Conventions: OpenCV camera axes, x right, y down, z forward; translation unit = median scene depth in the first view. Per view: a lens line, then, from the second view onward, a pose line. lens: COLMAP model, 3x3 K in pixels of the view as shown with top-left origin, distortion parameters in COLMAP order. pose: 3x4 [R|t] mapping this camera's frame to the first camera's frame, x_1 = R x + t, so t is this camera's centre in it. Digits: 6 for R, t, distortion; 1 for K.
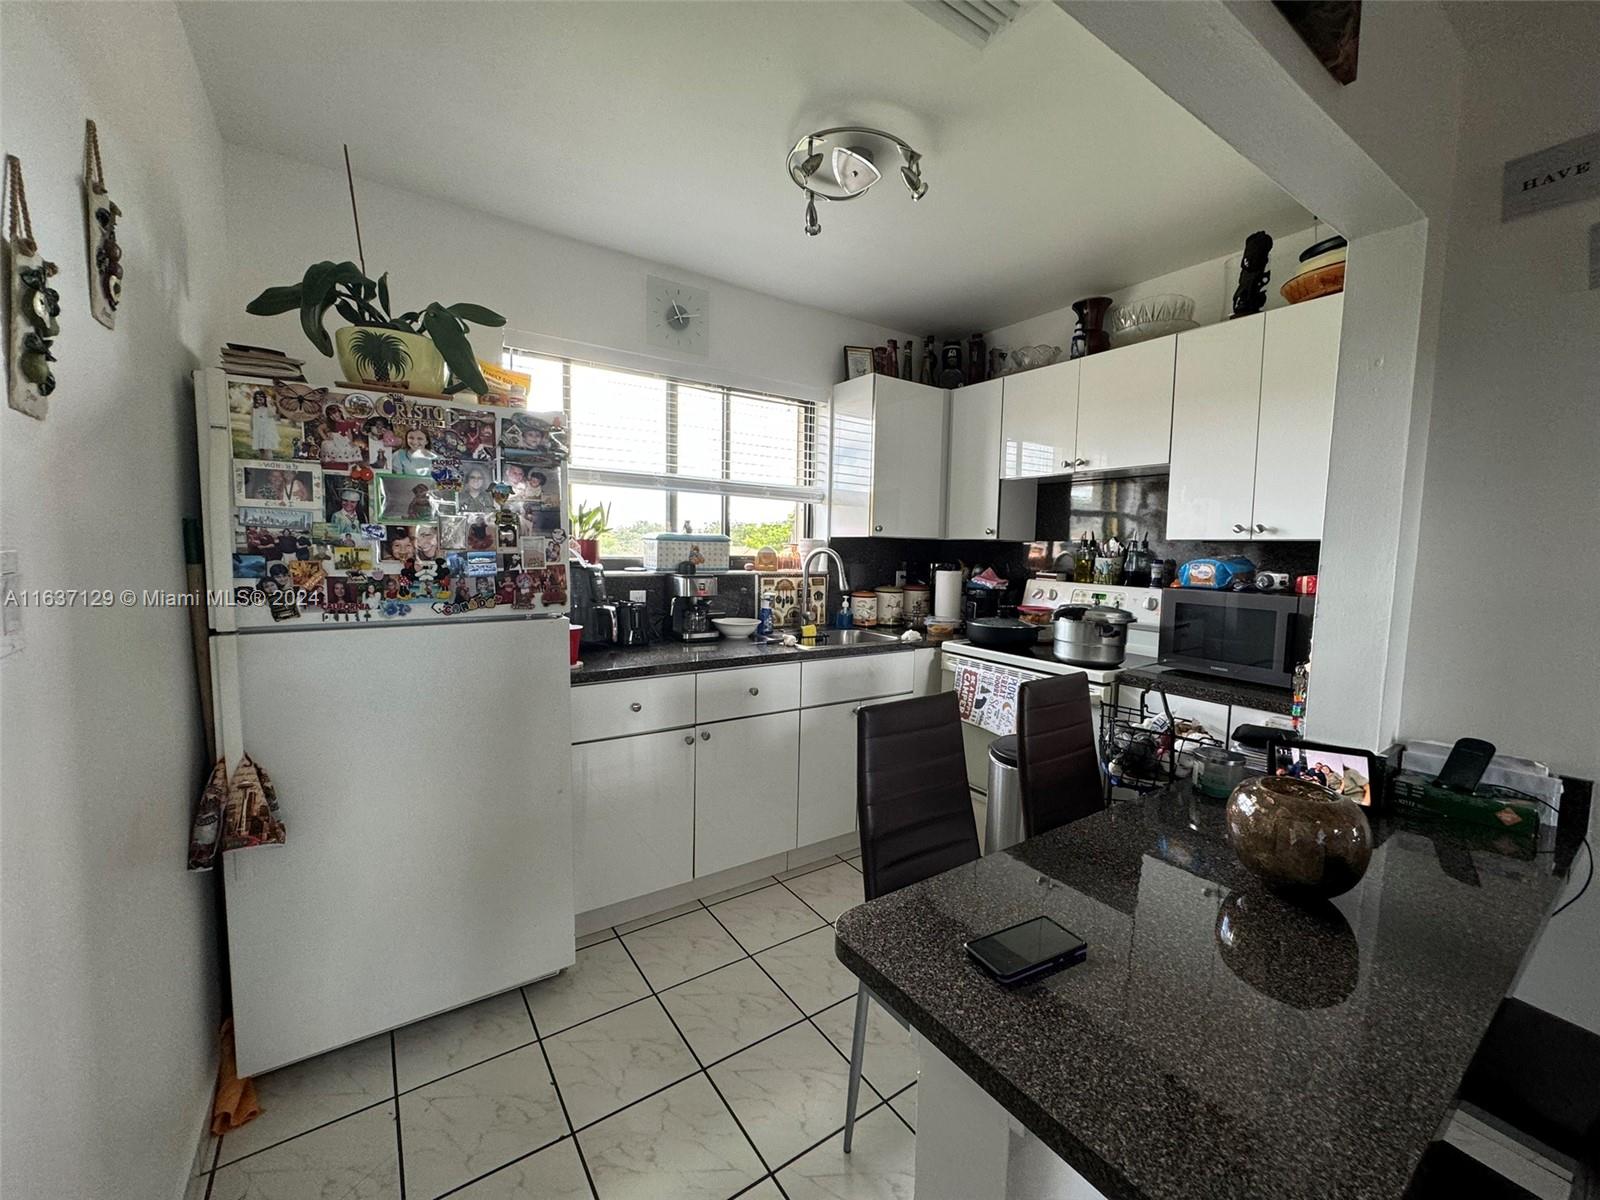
lens RADIAL K [[637.2, 0, 801.4], [0, 637.2, 594.9], [0, 0, 1]] dist [0.001483, -0.000266]
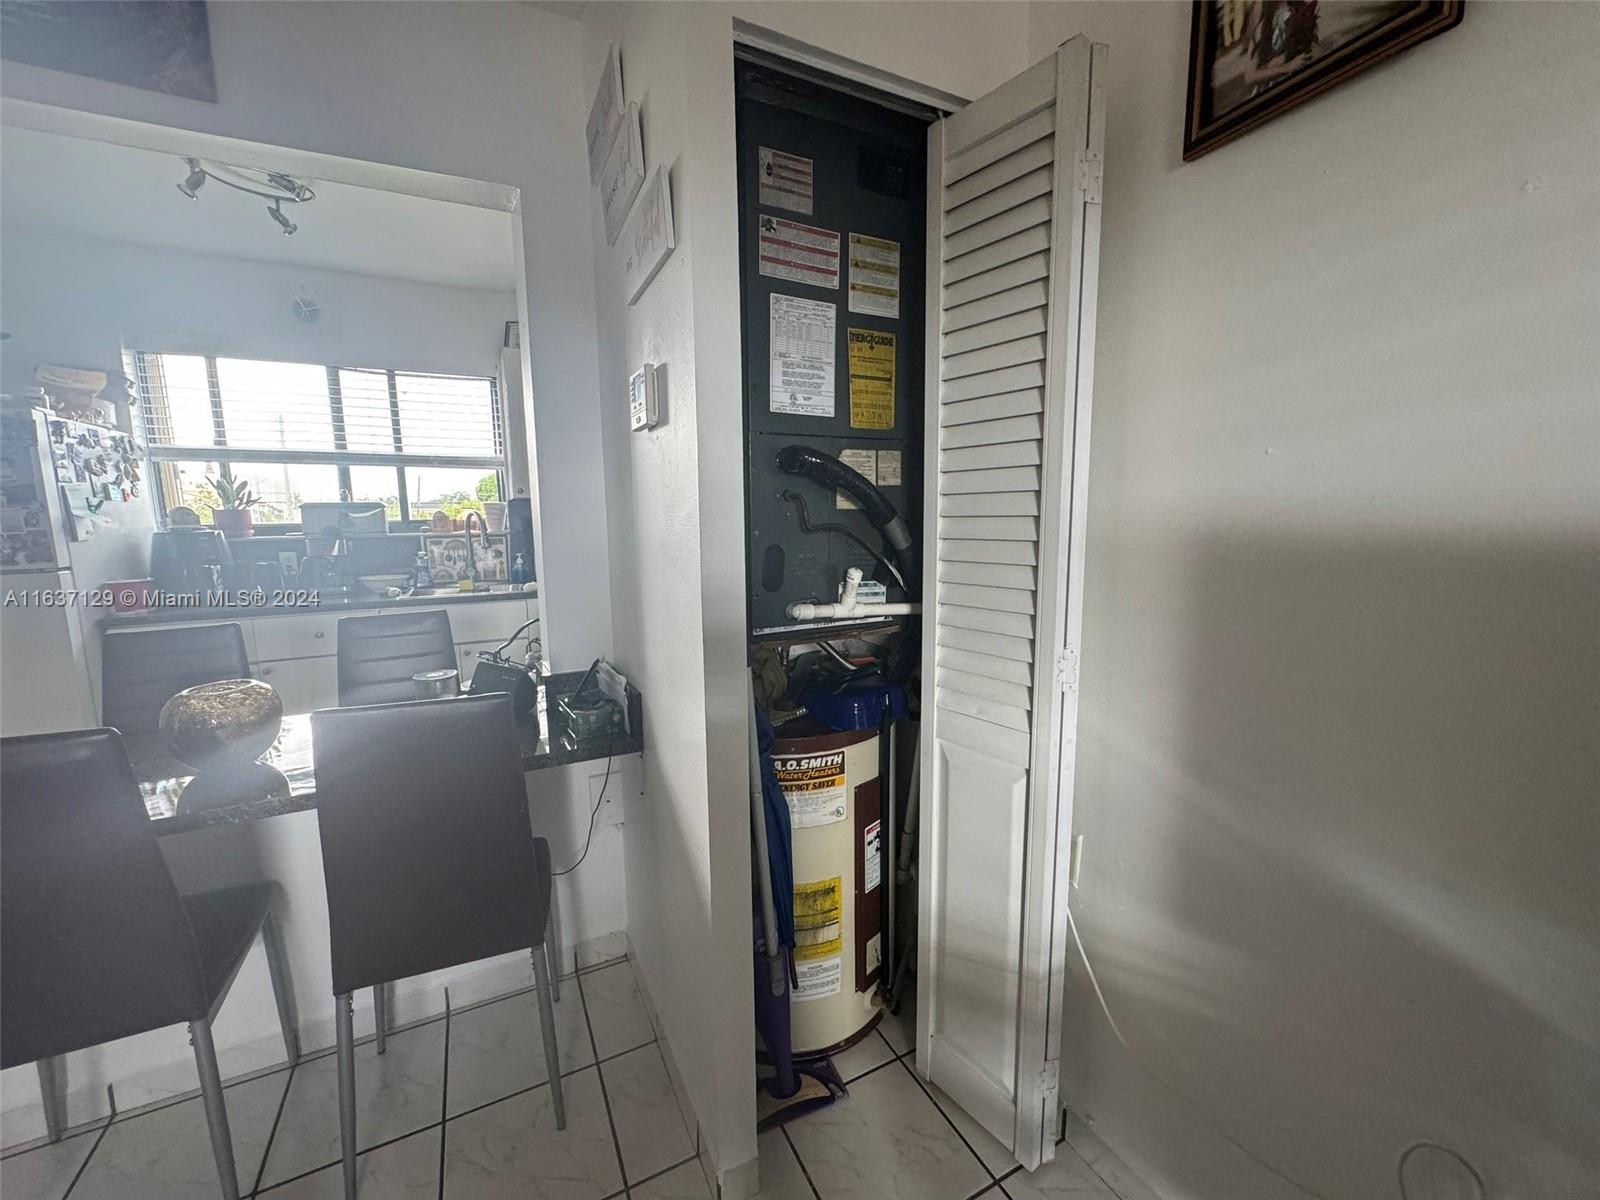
lens RADIAL K [[637.2, 0, 800.8], [0, 637.2, 597.9], [0, 0, 1]] dist [0.001483, -0.000266]
pose [[0.991619, -0.022273, -0.127262, 1.080362], [0.029059, 0.998239, 0.051718, 0.055481], [0.125886, -0.054982, 0.990520, -0.056889]]
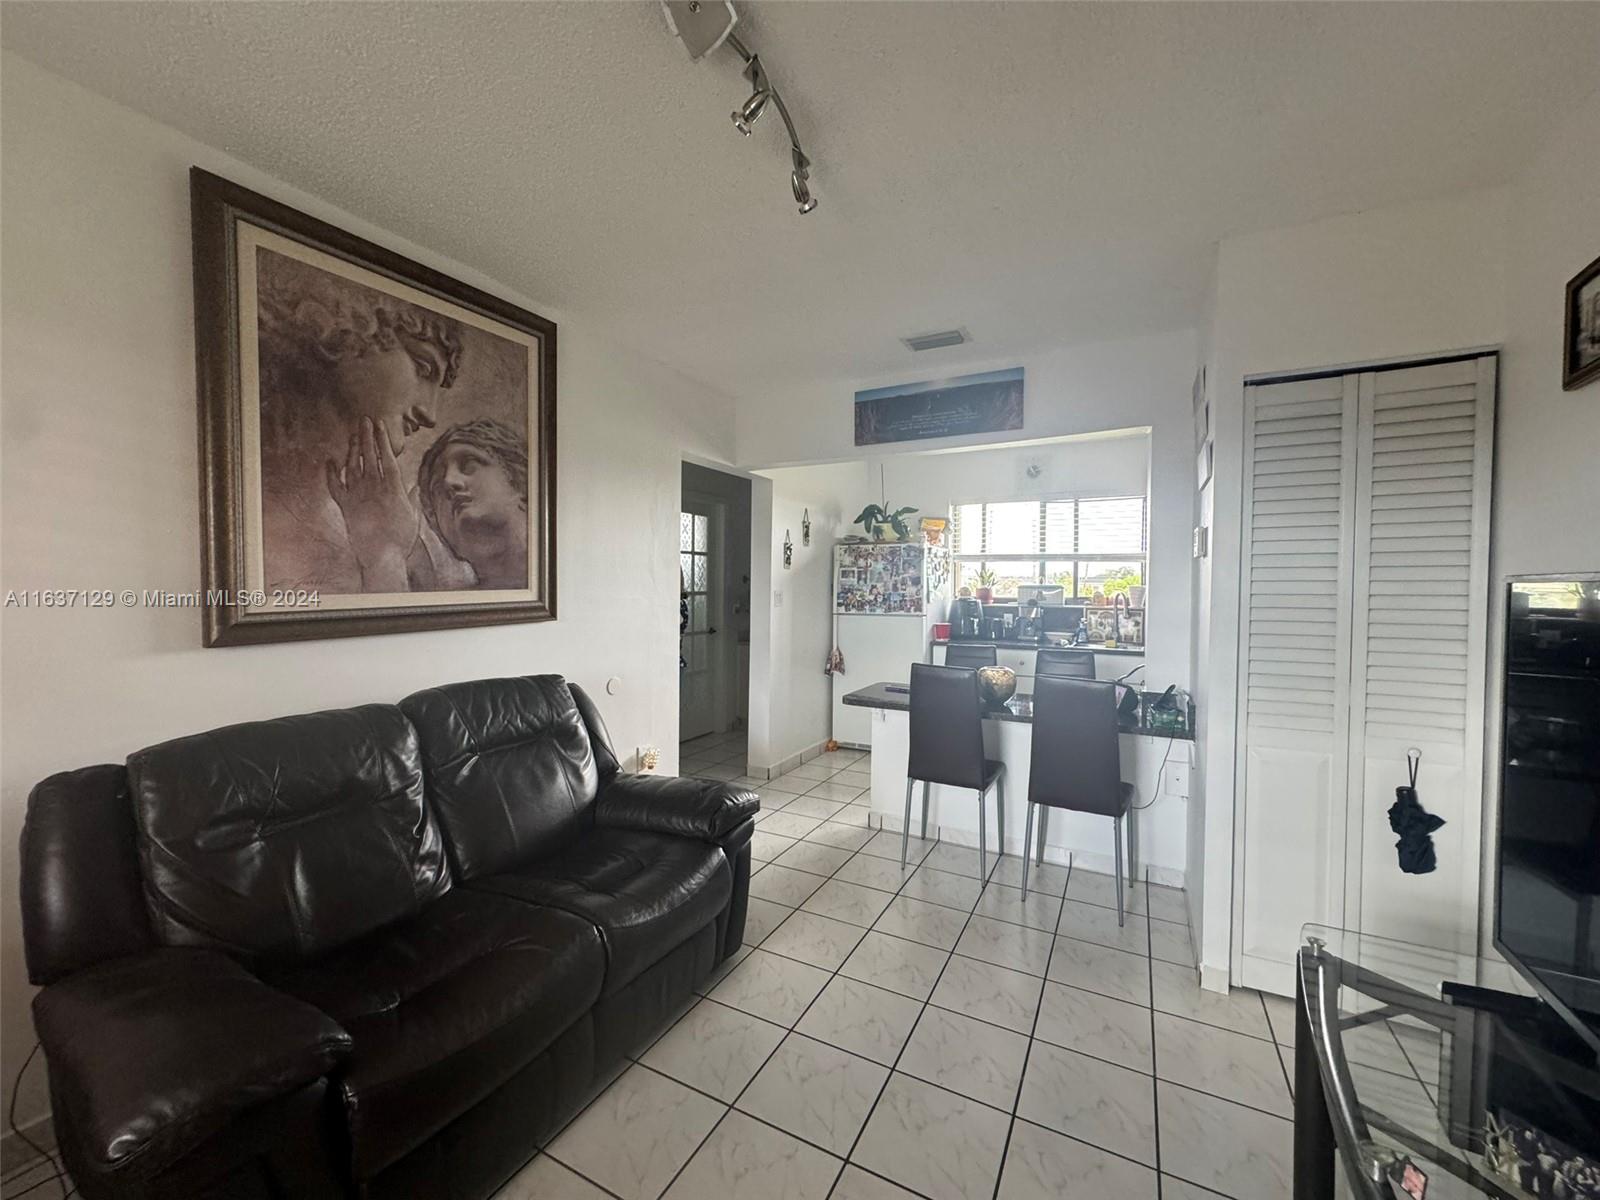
lens RADIAL K [[637.2, 0, 792.7], [0, 637.2, 598.5], [0, 0, 1]] dist [0.001483, -0.000266]
pose [[0.461485, -0.006947, -0.887121, 1.541976], [-0.069075, 0.996652, -0.043738, 0.099646], [0.884455, 0.081462, 0.459460, -0.638955]]
